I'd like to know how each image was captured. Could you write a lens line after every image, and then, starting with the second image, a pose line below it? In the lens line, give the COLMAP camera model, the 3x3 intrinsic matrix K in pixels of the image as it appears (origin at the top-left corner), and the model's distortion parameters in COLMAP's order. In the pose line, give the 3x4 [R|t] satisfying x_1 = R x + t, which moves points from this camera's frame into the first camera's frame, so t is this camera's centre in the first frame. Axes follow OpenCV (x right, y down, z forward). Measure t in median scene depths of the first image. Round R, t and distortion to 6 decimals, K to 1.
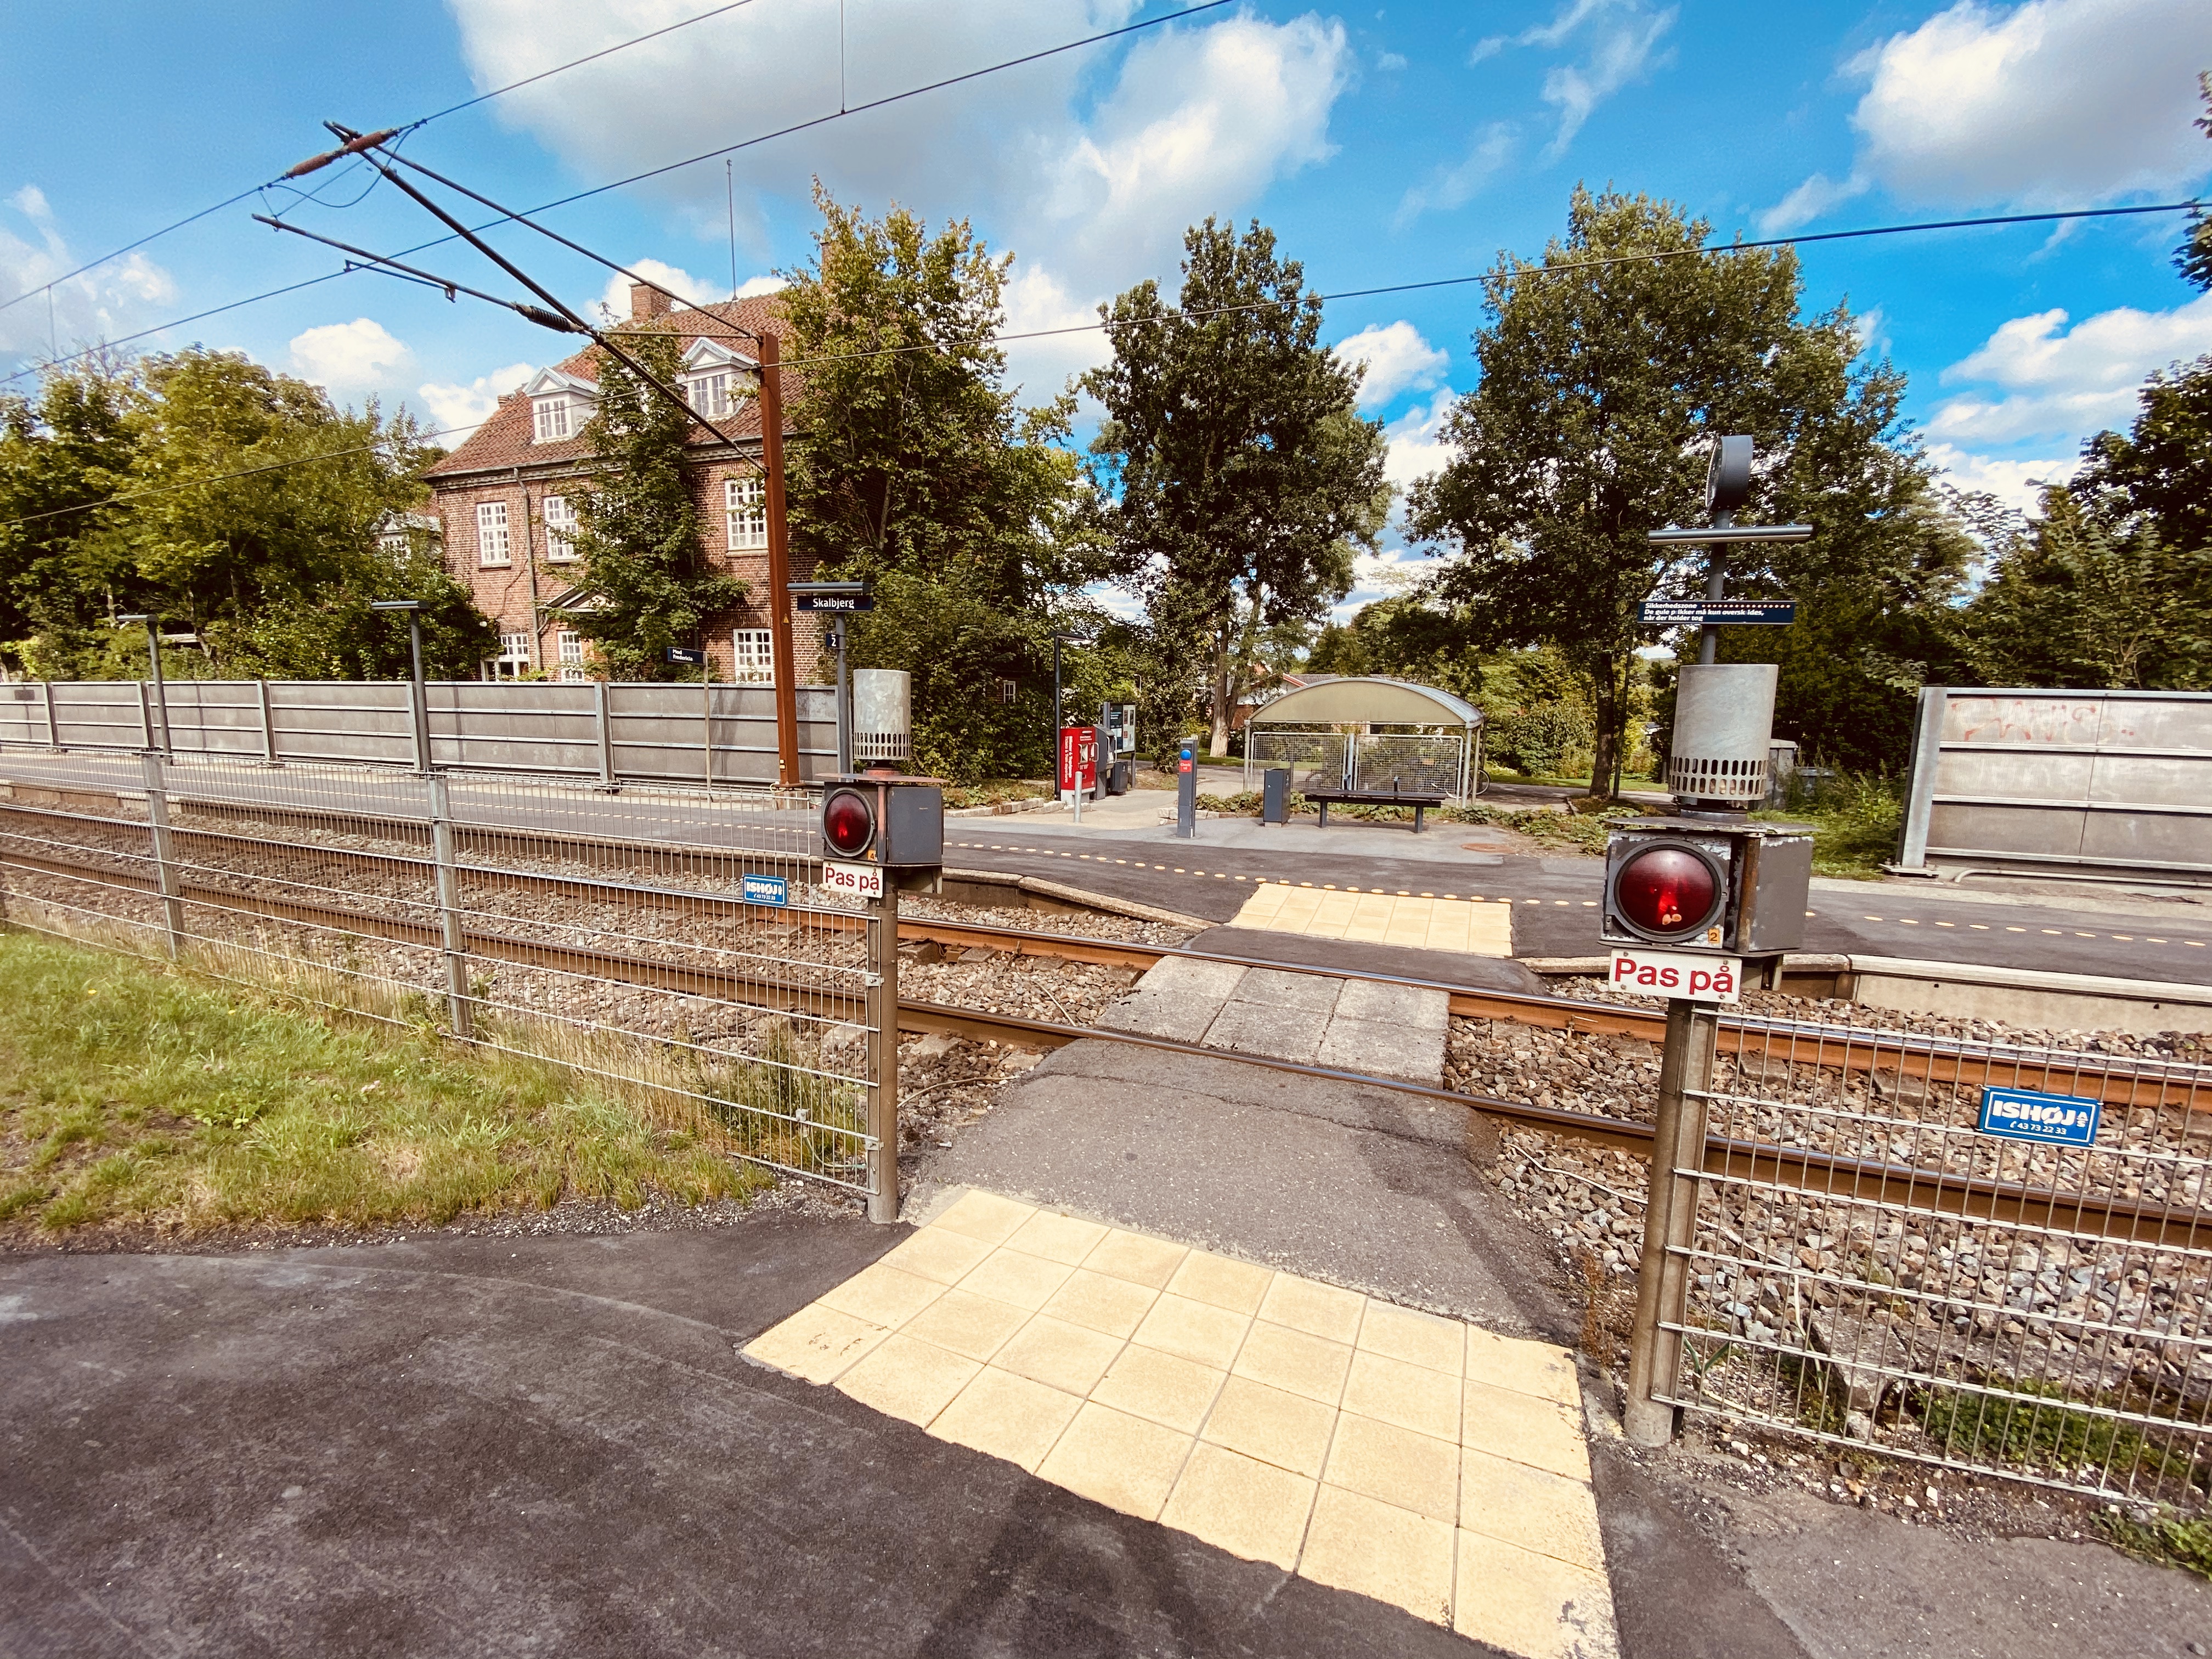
lens RADIAL K [[901.5, 0, 1096.1], [0, 901.5, 830.0], [0, 0, 1]] dist [0.023004, -0.020533]
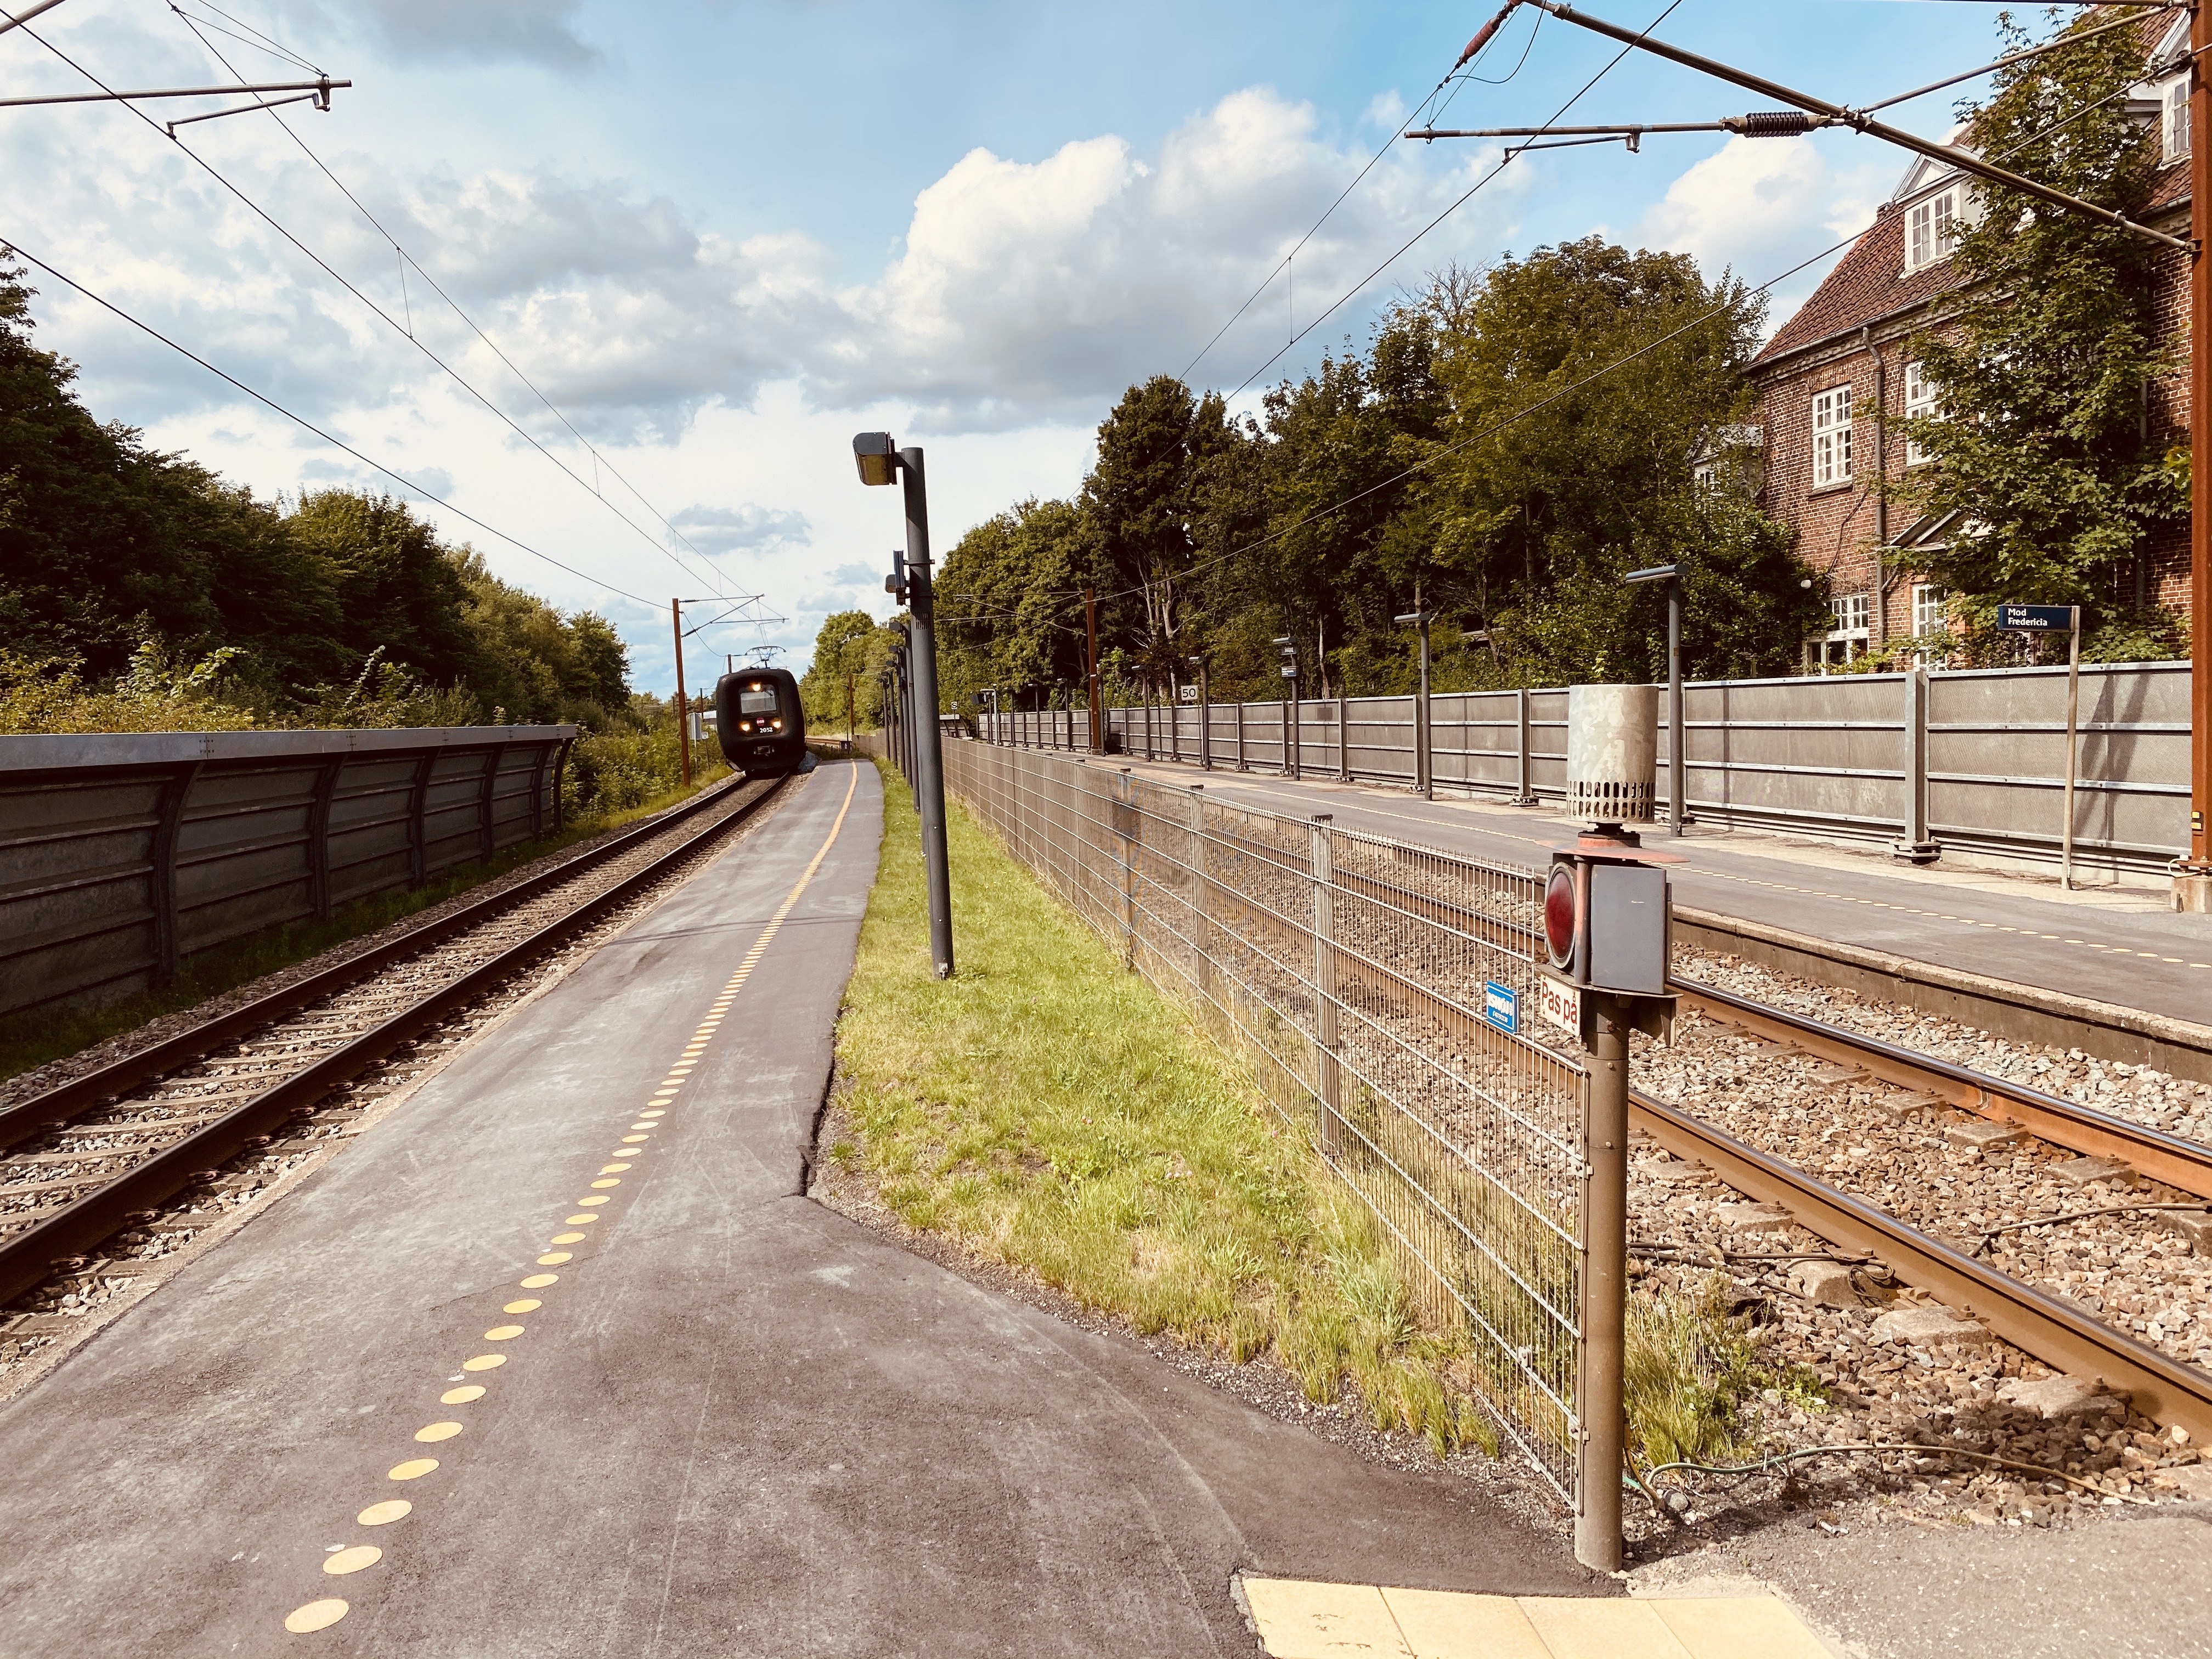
lens RADIAL K [[1695.5, 0, 1112.5], [0, 1695.5, 800.7], [0, 0, 1]] dist [0.005291, -0.006788]
pose [[0.507478, 0.017907, -0.861479, 0.248971], [-0.084686, 0.995980, -0.029184, -0.011330], [0.857493, 0.087765, 0.506954, 0.035614]]
